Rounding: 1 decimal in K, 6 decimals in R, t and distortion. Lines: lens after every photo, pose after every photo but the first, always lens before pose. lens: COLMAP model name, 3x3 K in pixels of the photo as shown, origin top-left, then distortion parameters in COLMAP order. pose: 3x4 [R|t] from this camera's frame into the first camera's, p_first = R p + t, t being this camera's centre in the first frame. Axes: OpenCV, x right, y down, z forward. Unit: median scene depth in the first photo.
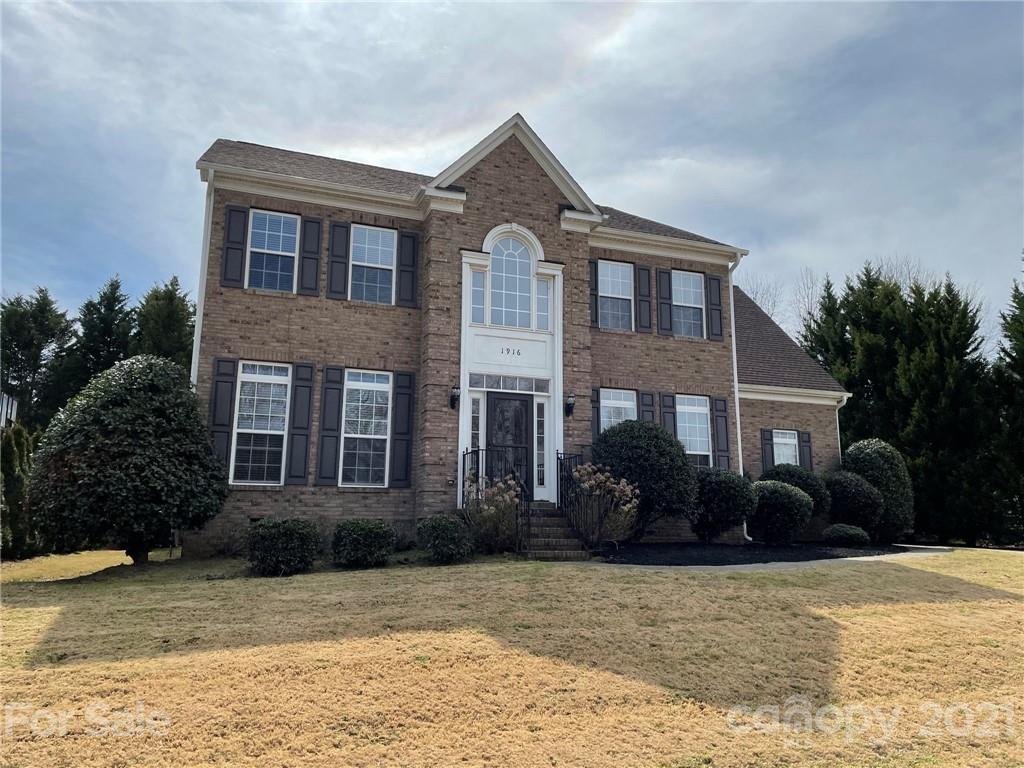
lens RADIAL K [[775.6, 0, 510.5], [0, 775.6, 385.3], [0, 0, 1]] dist [0.072173, -0.093101]
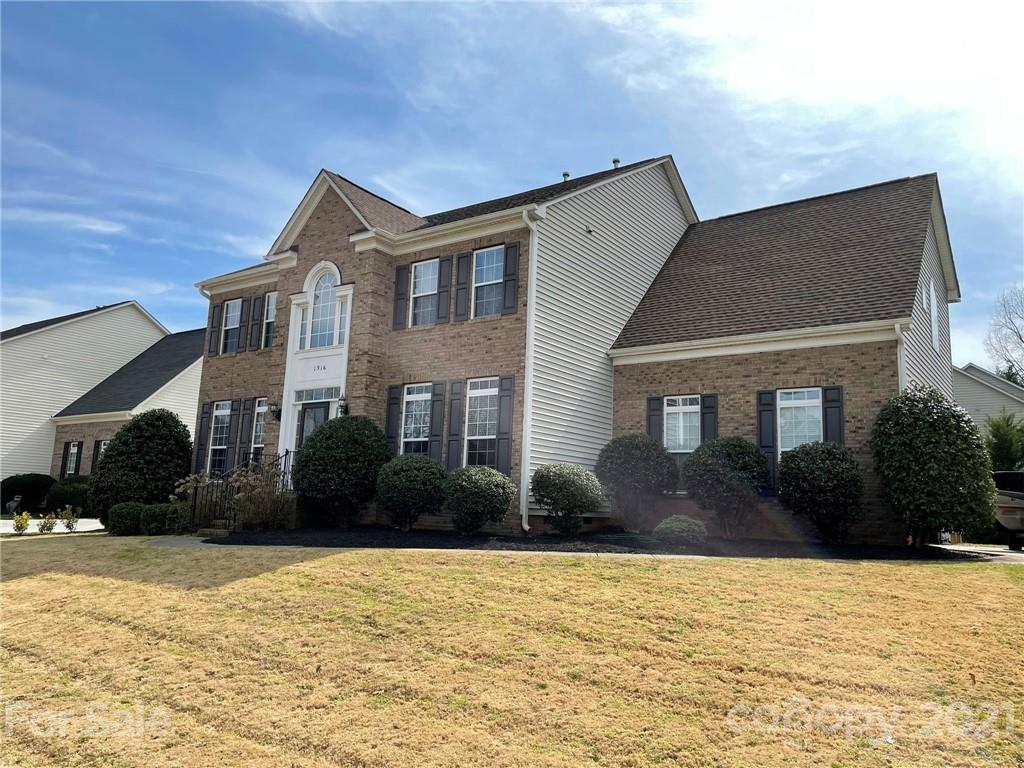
lens RADIAL K [[775.6, 0, 509.1], [0, 775.6, 379.8], [0, 0, 1]] dist [0.072173, -0.093101]
pose [[0.567186, -0.126448, -0.813825, 1.037449], [0.127923, 0.989677, -0.064617, 0.081765], [0.813594, -0.067457, 0.577507, 0.482940]]
